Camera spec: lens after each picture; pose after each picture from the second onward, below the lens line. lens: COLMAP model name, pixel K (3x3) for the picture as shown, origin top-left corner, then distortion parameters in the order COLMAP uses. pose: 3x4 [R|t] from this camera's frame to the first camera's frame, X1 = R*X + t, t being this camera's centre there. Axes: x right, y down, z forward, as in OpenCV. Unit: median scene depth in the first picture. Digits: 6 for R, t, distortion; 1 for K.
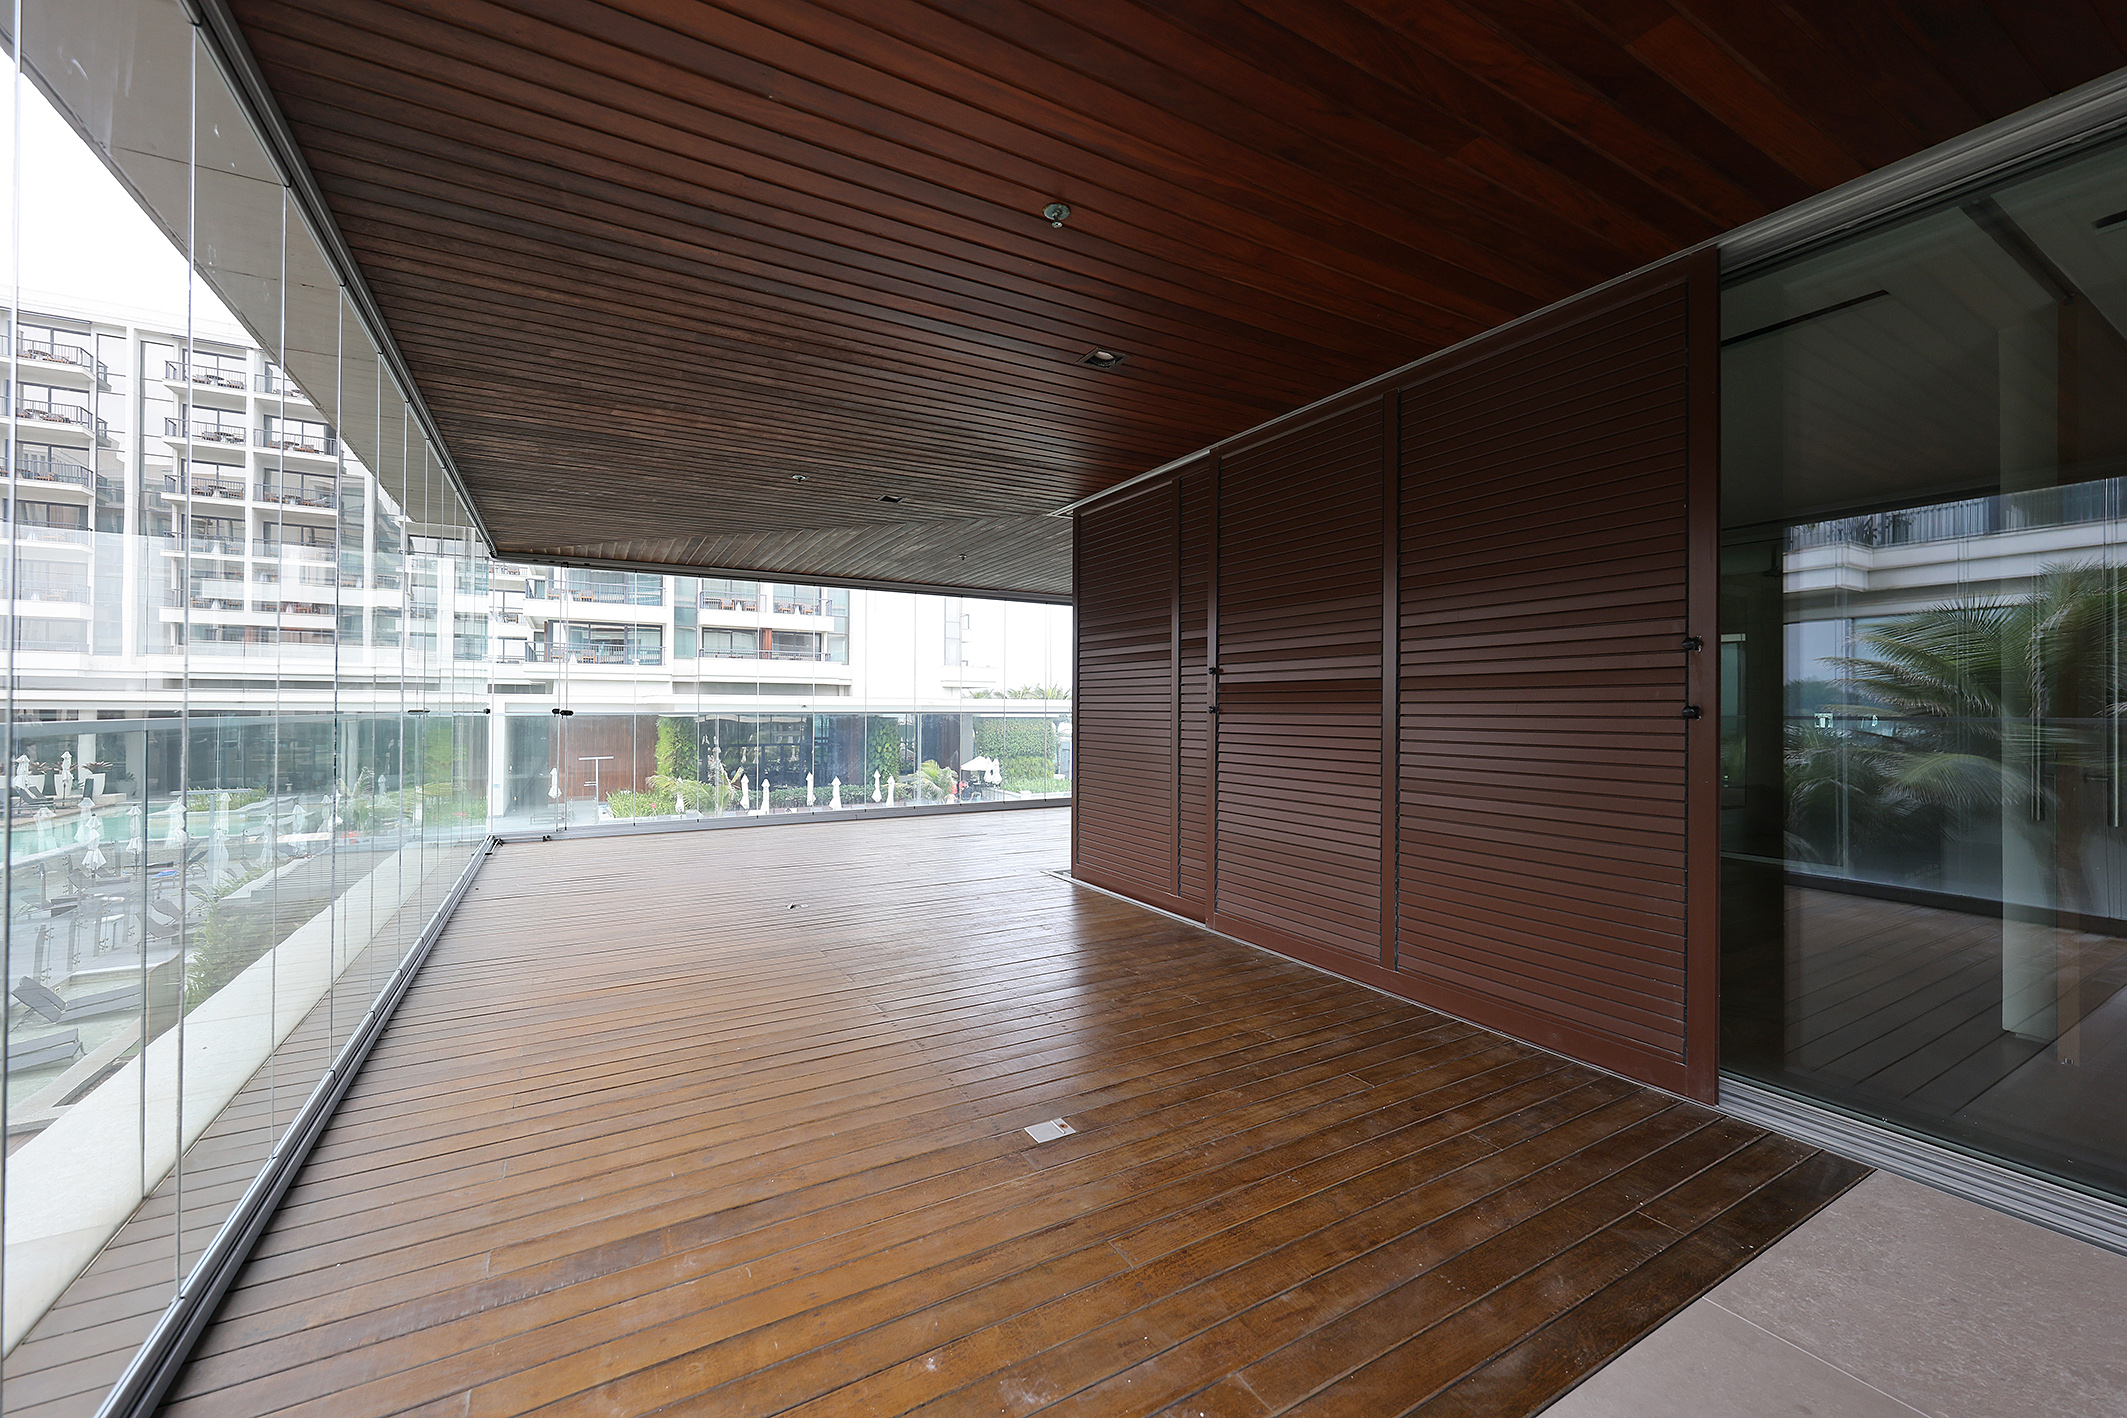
lens RADIAL K [[835.2, 0, 1059.5], [0, 835.2, 703.4], [0, 0, 1]] dist [0.002217, -0.000284]
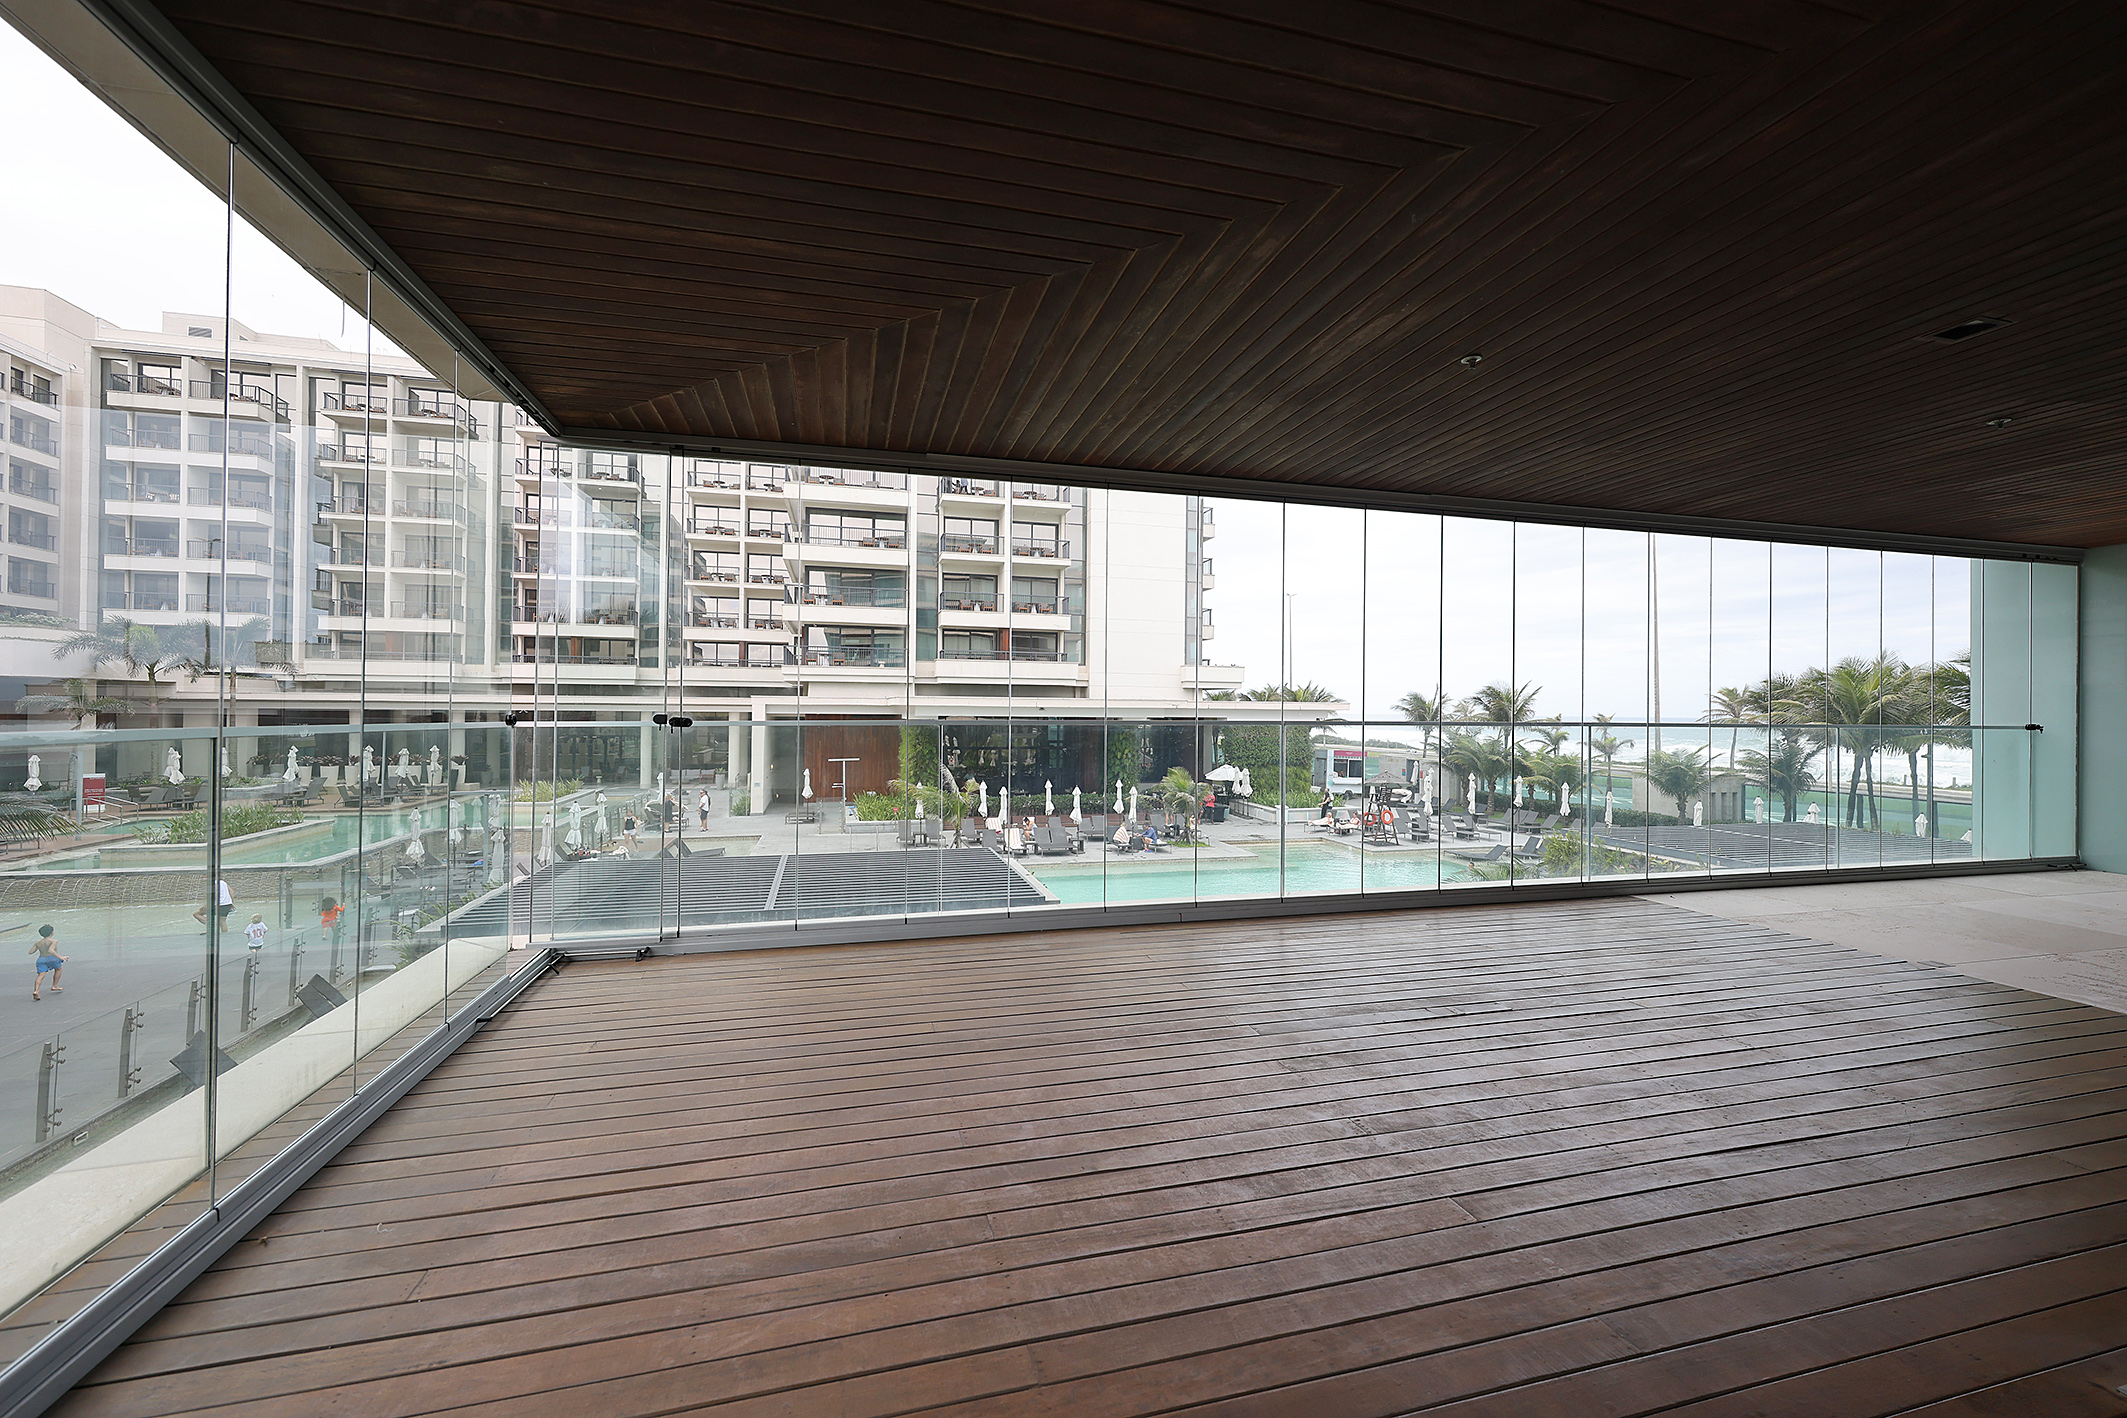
lens RADIAL K [[835.2, 0, 1059.5], [0, 835.2, 703.4], [0, 0, 1]] dist [0.002217, -0.000284]
pose [[0.964208, 0.001319, -0.265145, -0.032880], [-0.002165, 0.999993, -0.002898, -0.000020], [0.265140, 0.003368, 0.964204, 0.086419]]
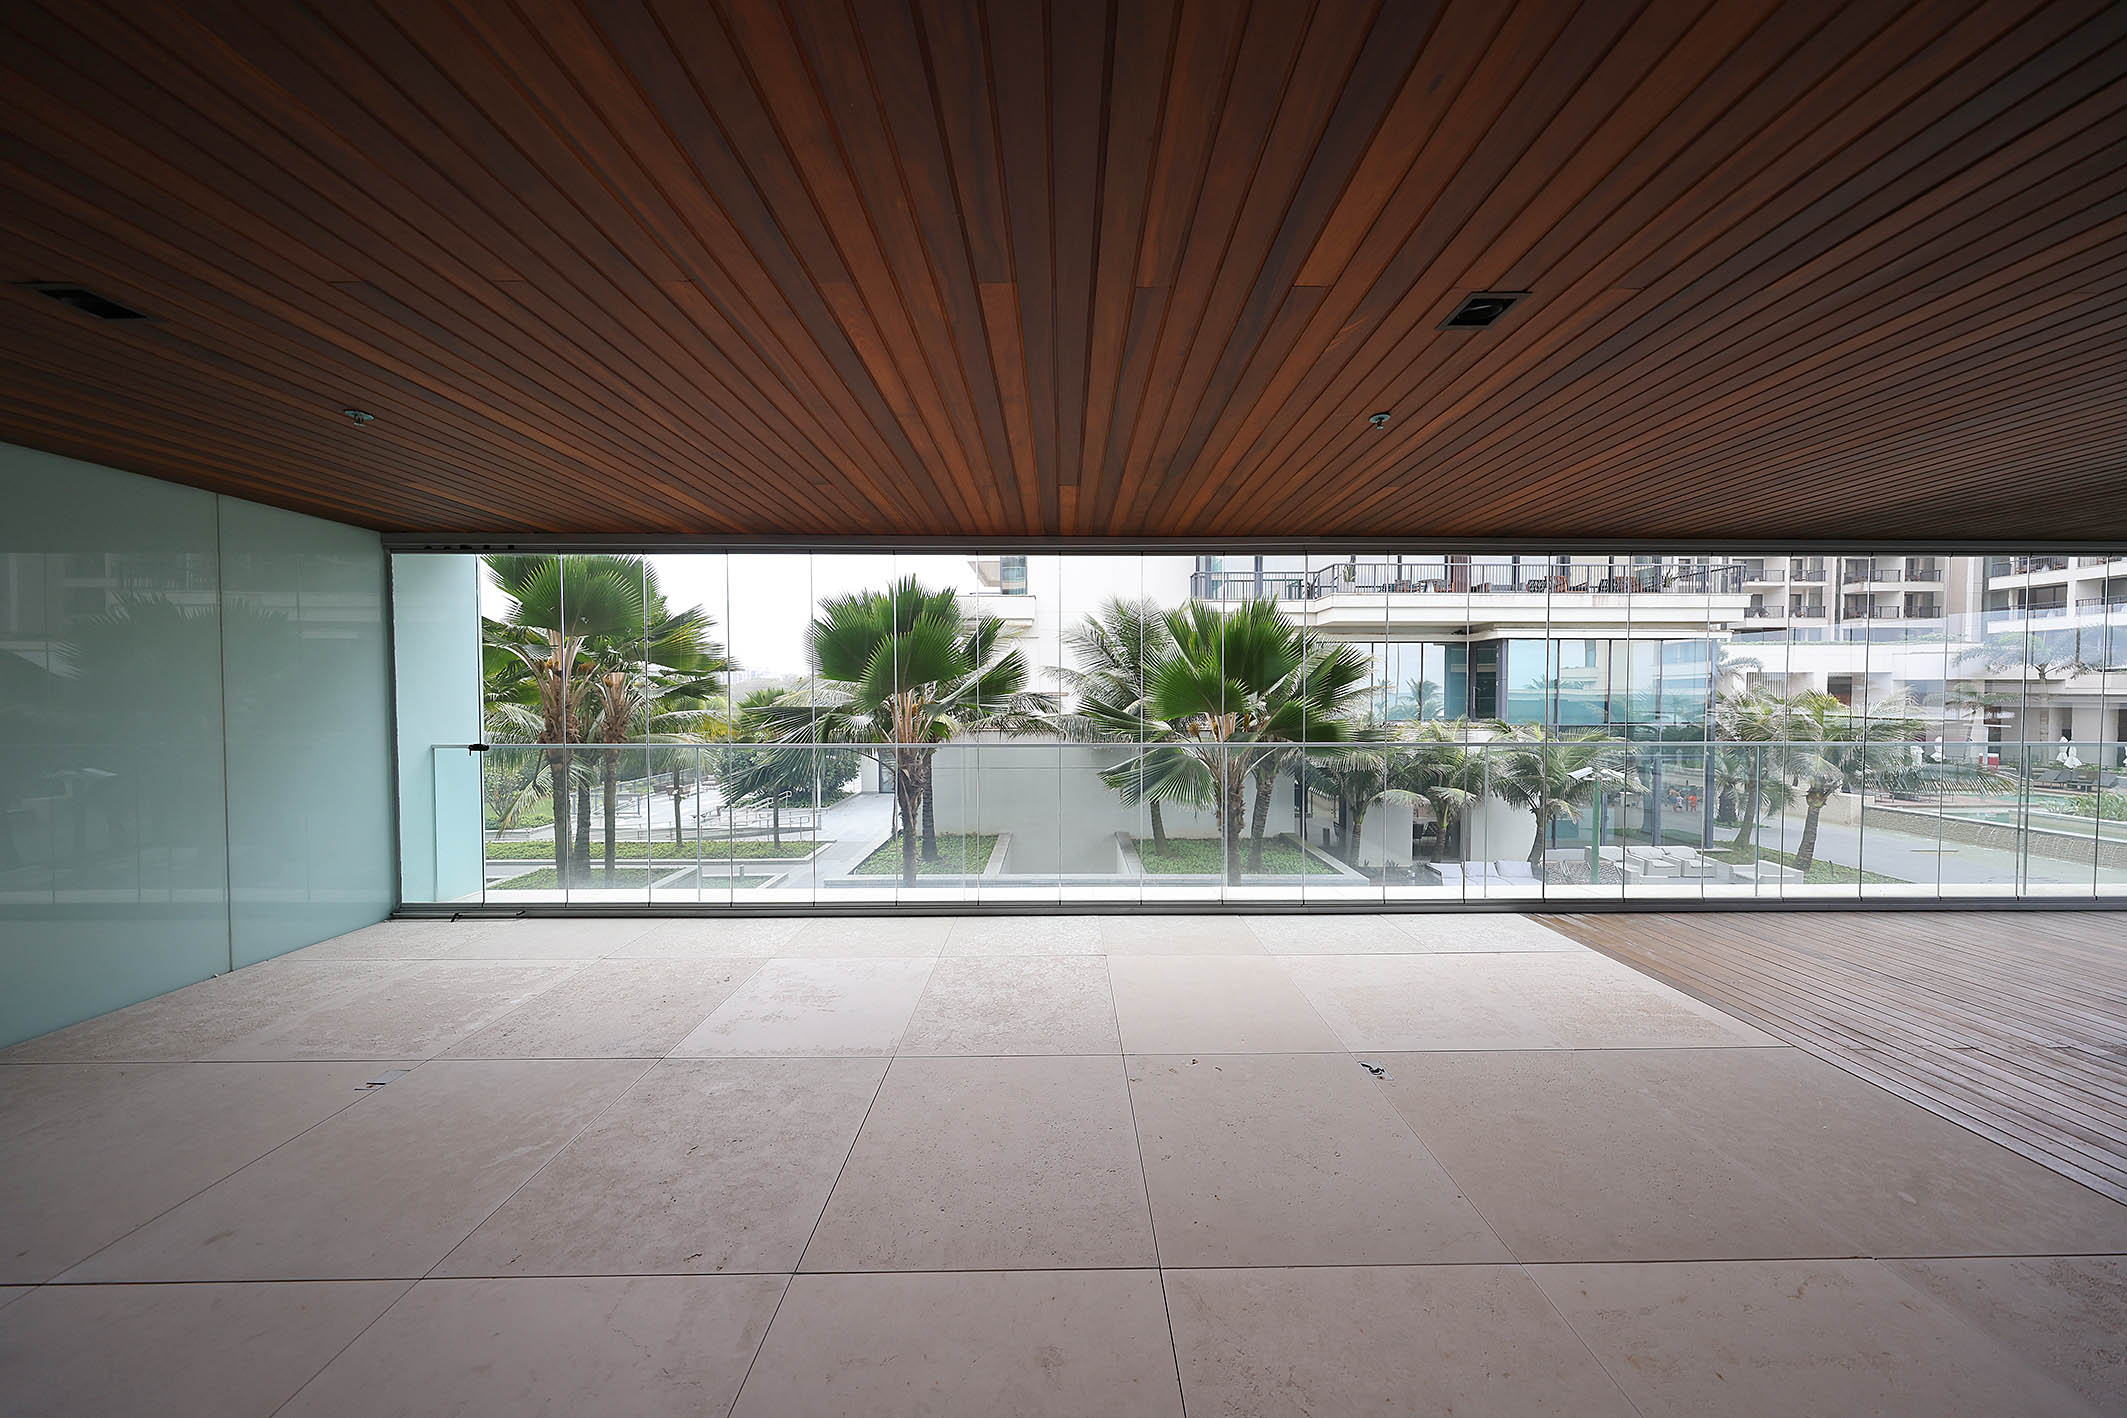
lens RADIAL K [[614.9, 0, 1071.6], [0, 614.9, 704.8], [0, 0, 1]] dist [0.000481, 0.000042]
pose [[-0.486450, 0.012542, -0.873618, 0.074702], [0.002465, 0.999913, 0.012983, -0.005989], [0.873705, 0.004162, -0.486439, -0.004840]]
